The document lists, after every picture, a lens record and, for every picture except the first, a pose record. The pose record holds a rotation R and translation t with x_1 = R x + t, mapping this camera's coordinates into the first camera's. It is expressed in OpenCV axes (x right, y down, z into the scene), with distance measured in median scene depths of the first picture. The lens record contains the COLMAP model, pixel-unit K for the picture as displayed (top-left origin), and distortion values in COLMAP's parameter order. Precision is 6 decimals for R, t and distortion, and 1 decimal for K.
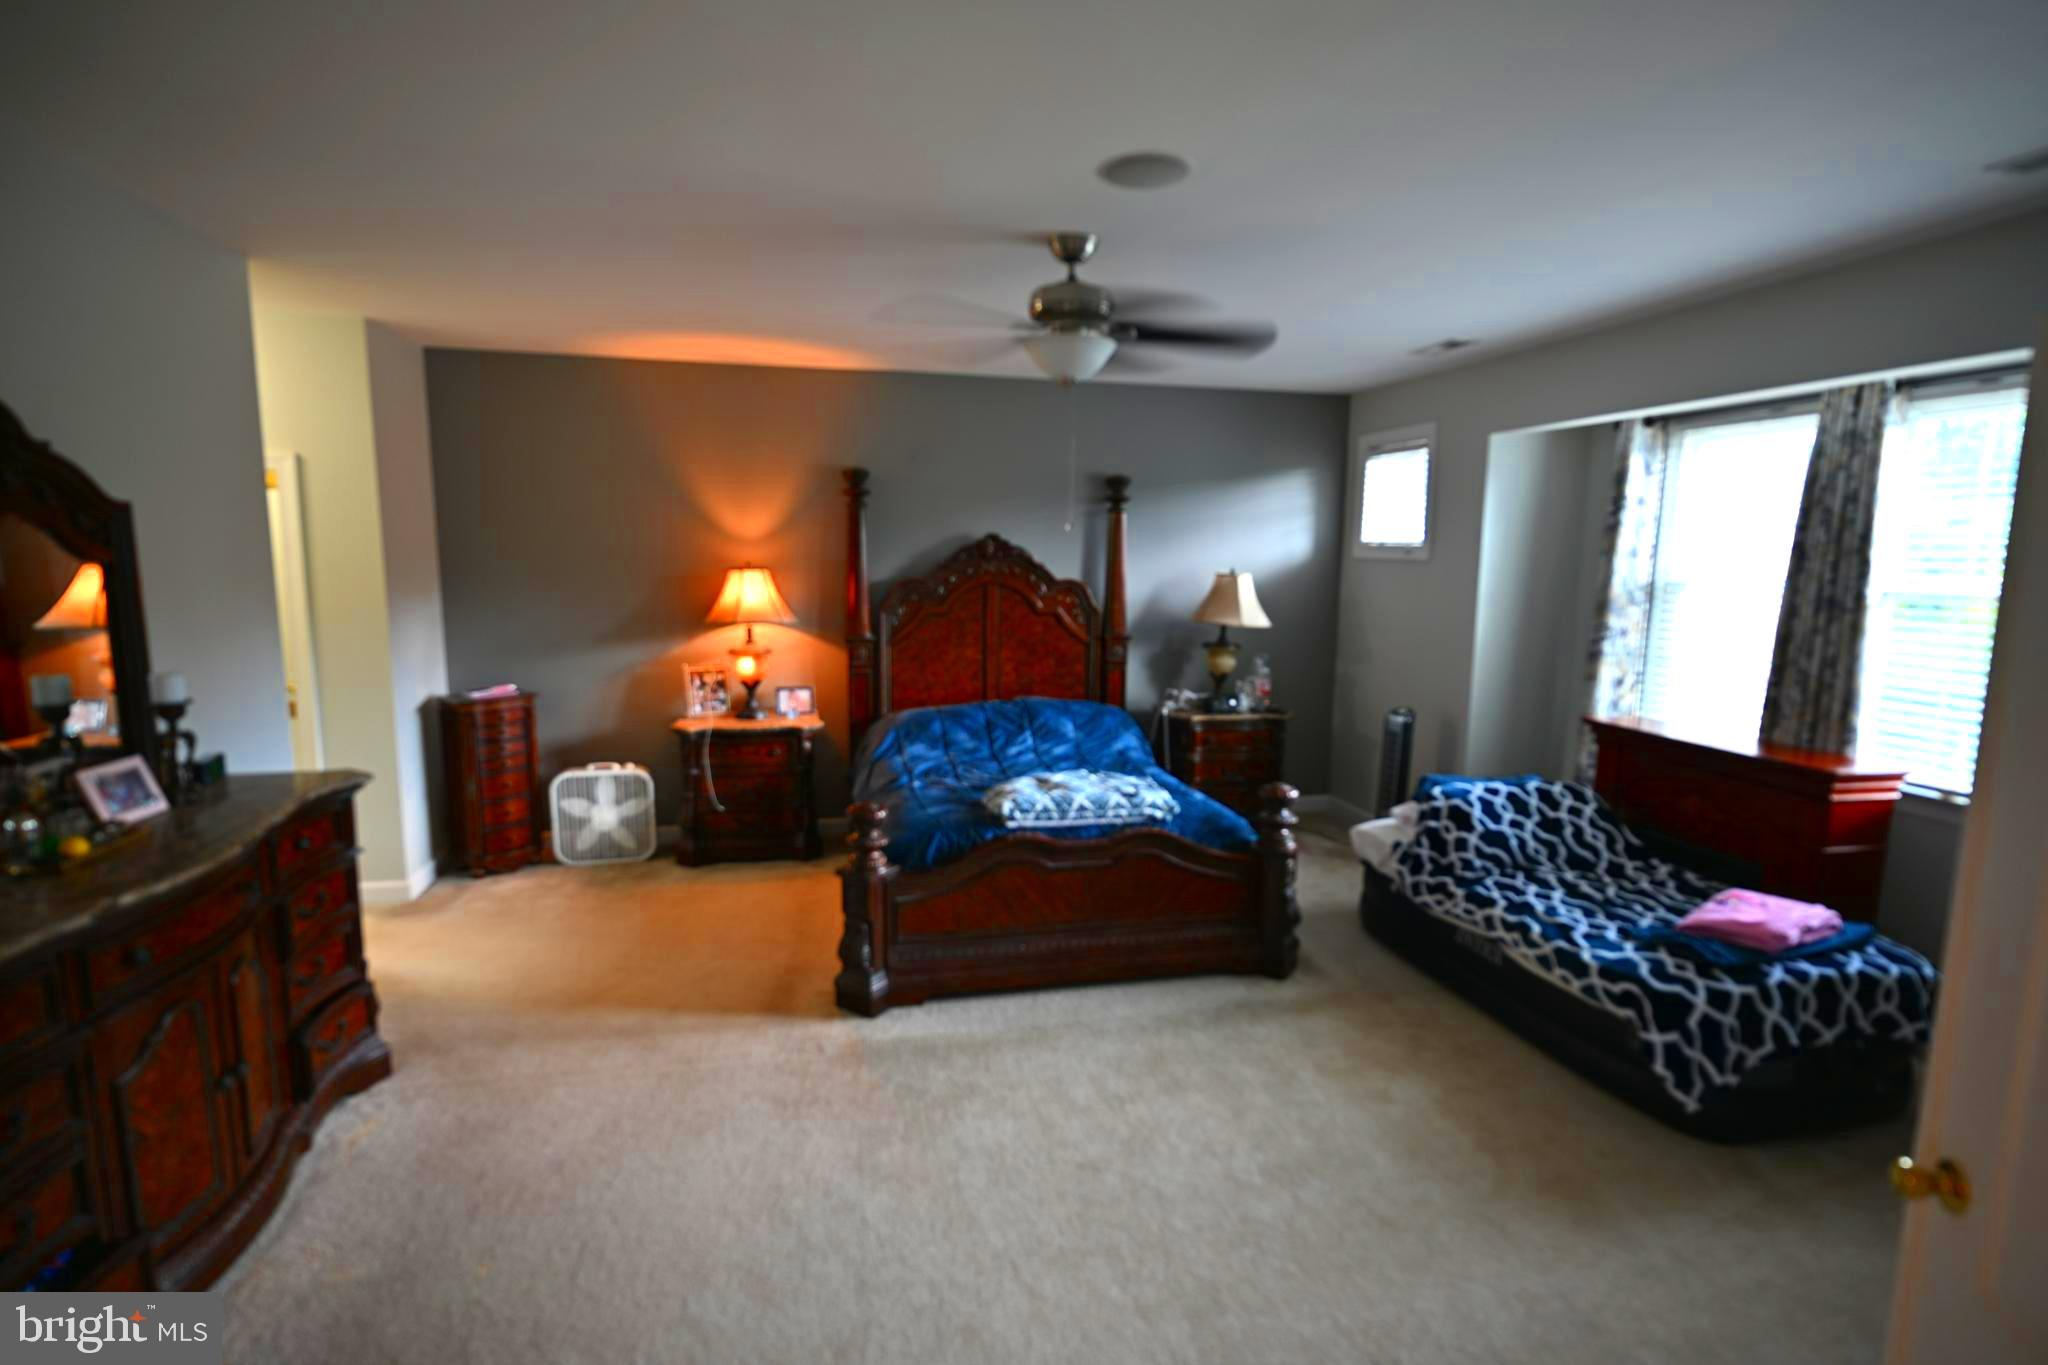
lens RADIAL K [[970.3, 0, 1015.3], [0, 970.3, 679.6], [0, 0, 1]] dist [0.000880, 0.000756]
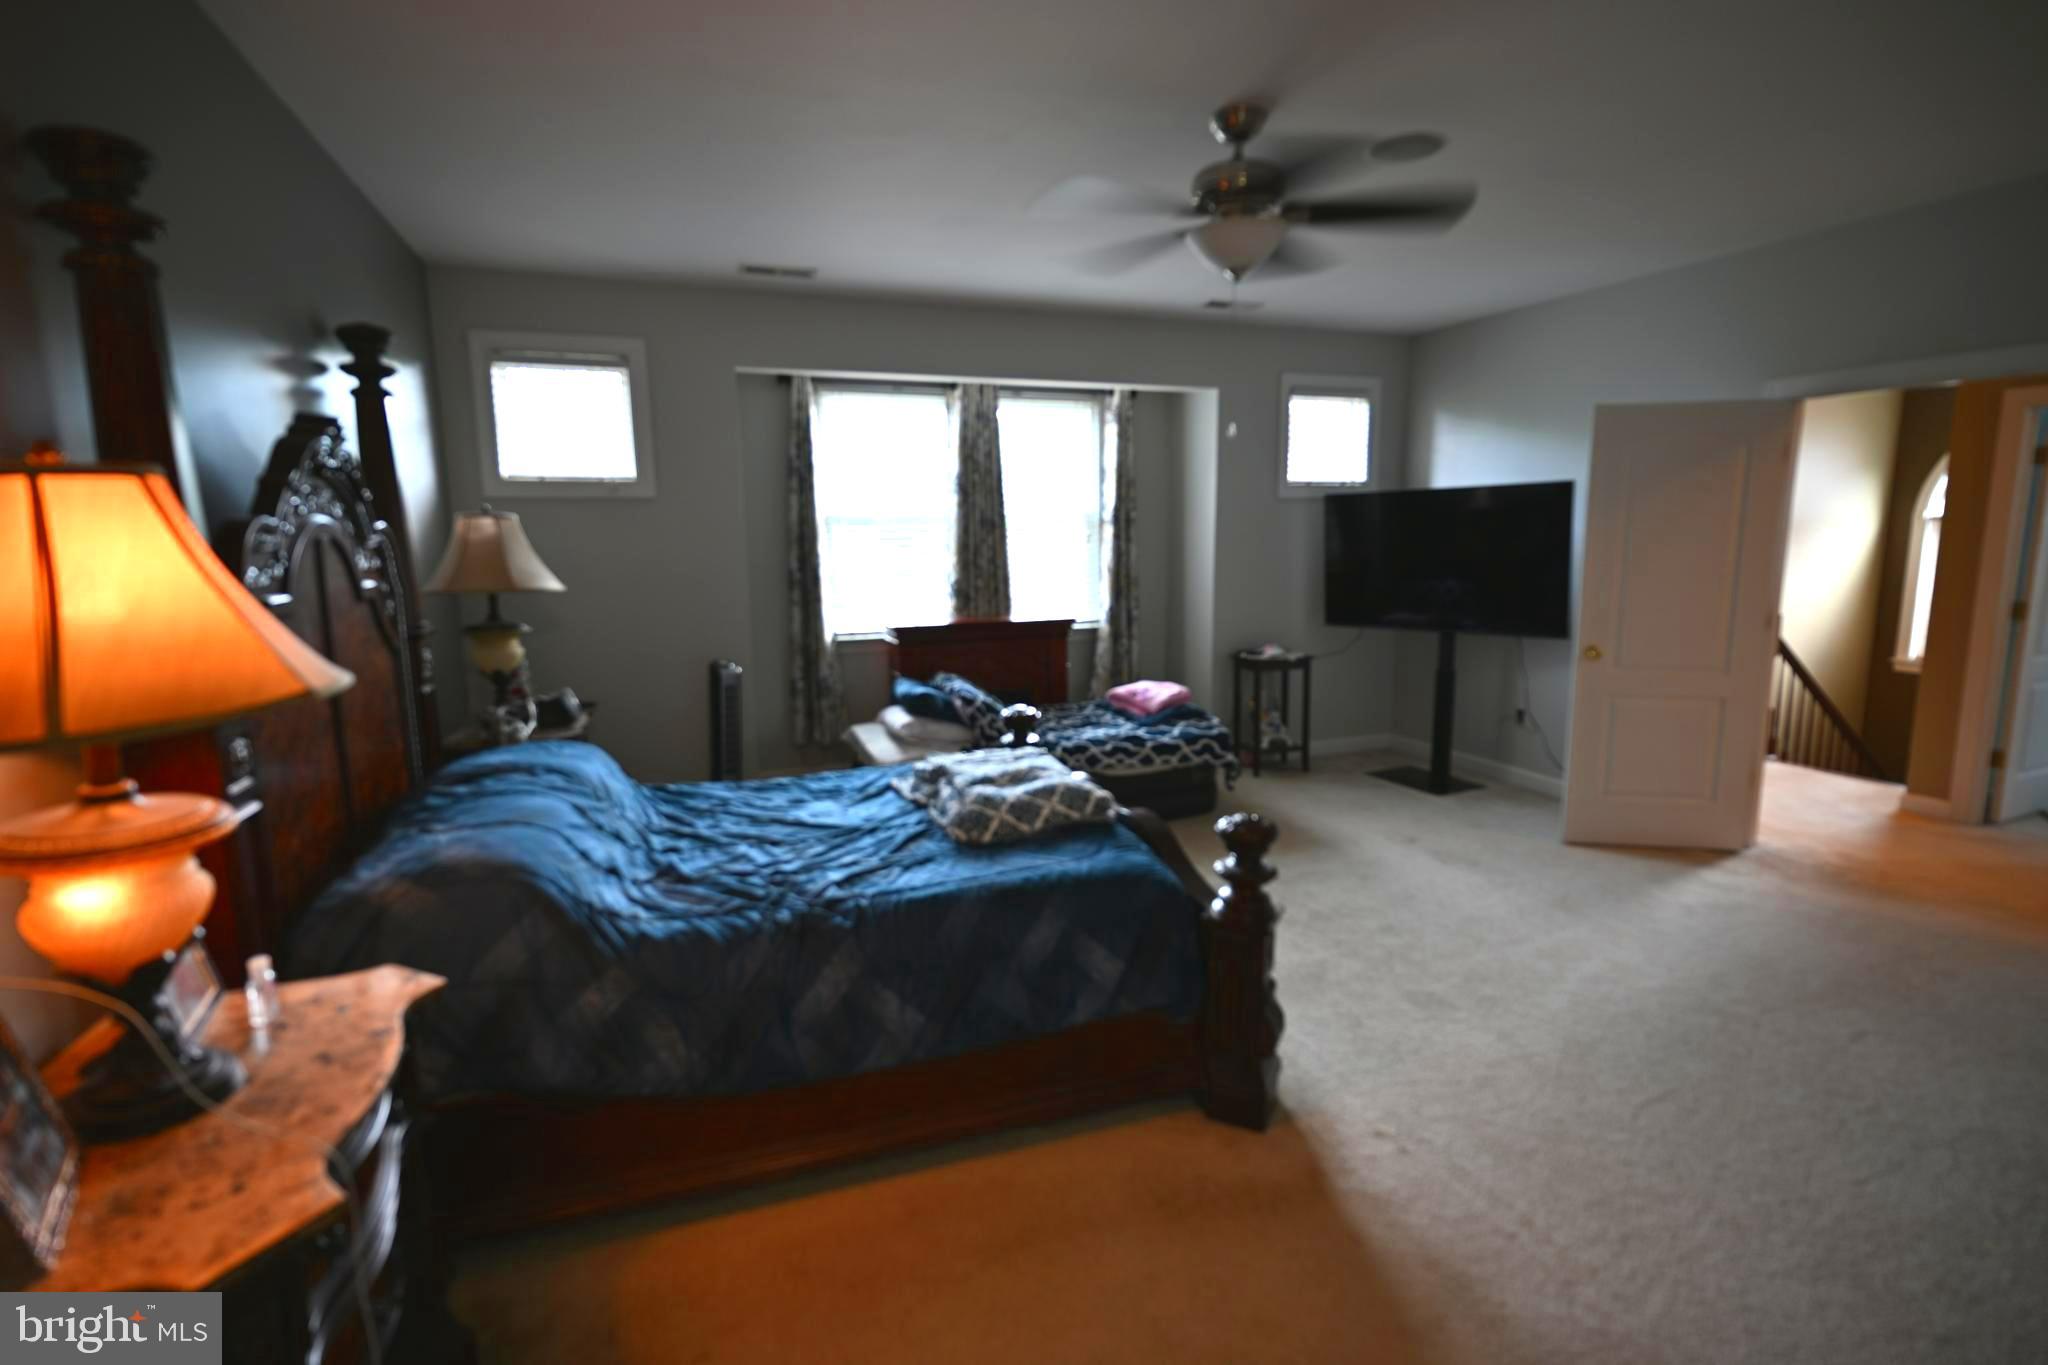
lens RADIAL K [[970.3, 0, 1021.1], [0, 970.3, 663.1], [0, 0, 1]] dist [0.000880, 0.000756]
pose [[-0.132475, -0.158005, 0.978511, -0.605825], [0.137799, 0.974690, 0.176044, -0.100695], [-0.981561, 0.158160, -0.107349, 0.930726]]
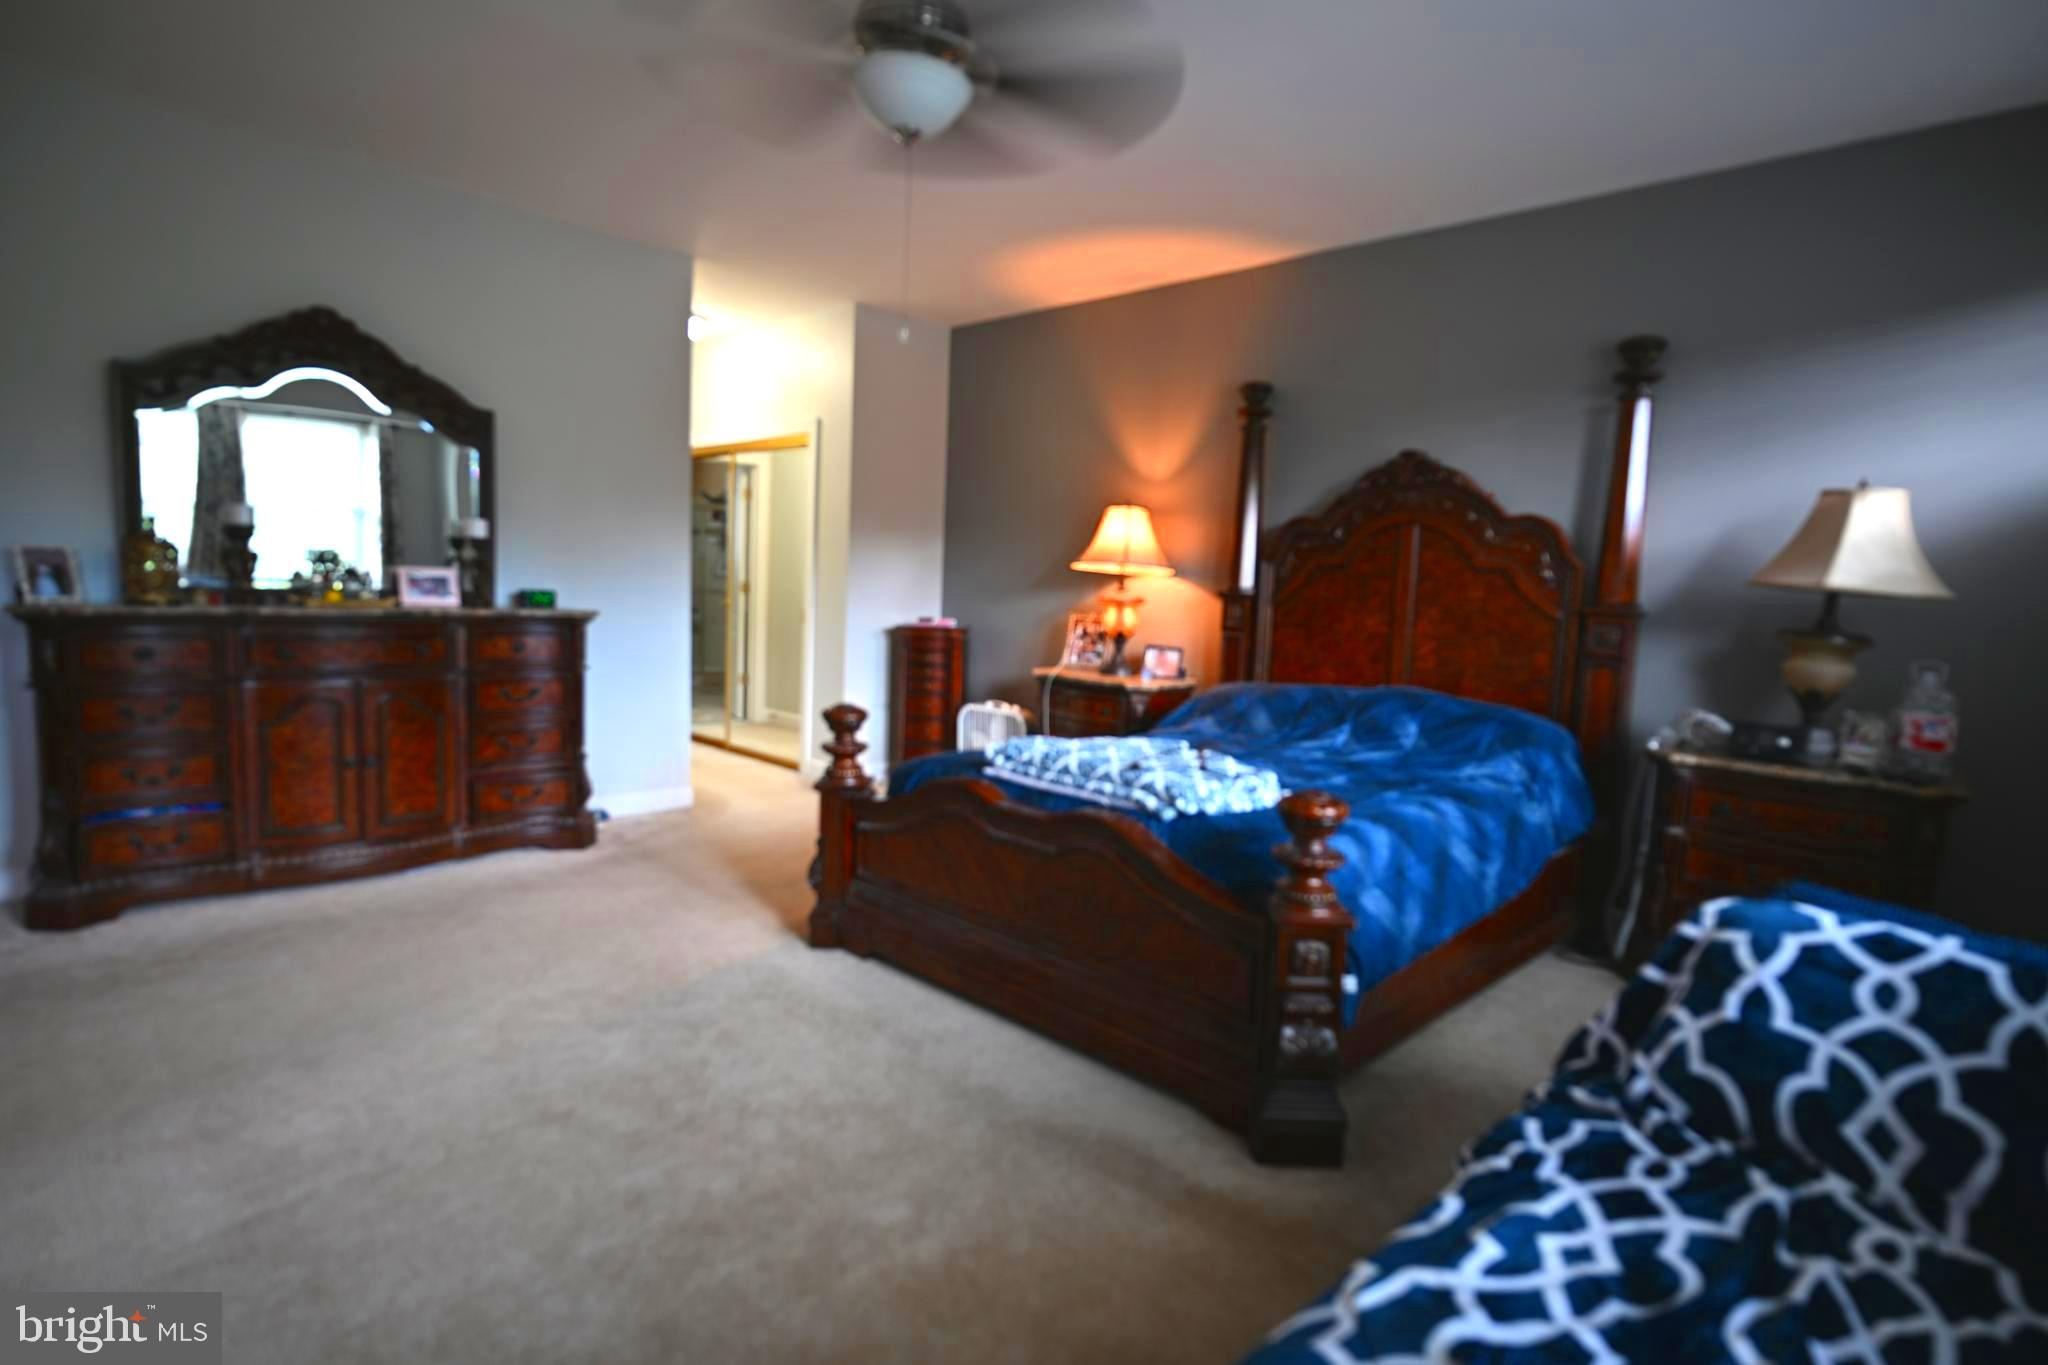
lens RADIAL K [[1023.8, 0, 1035.4], [0, 1023.8, 676.1], [0, 0, 1]] dist [-0.000690, 0.001376]
pose [[0.558626, 0.087683, -0.824772, 0.540636], [-0.149429, 0.988765, 0.003907, 0.056125], [0.815848, 0.121062, 0.565452, 0.471508]]
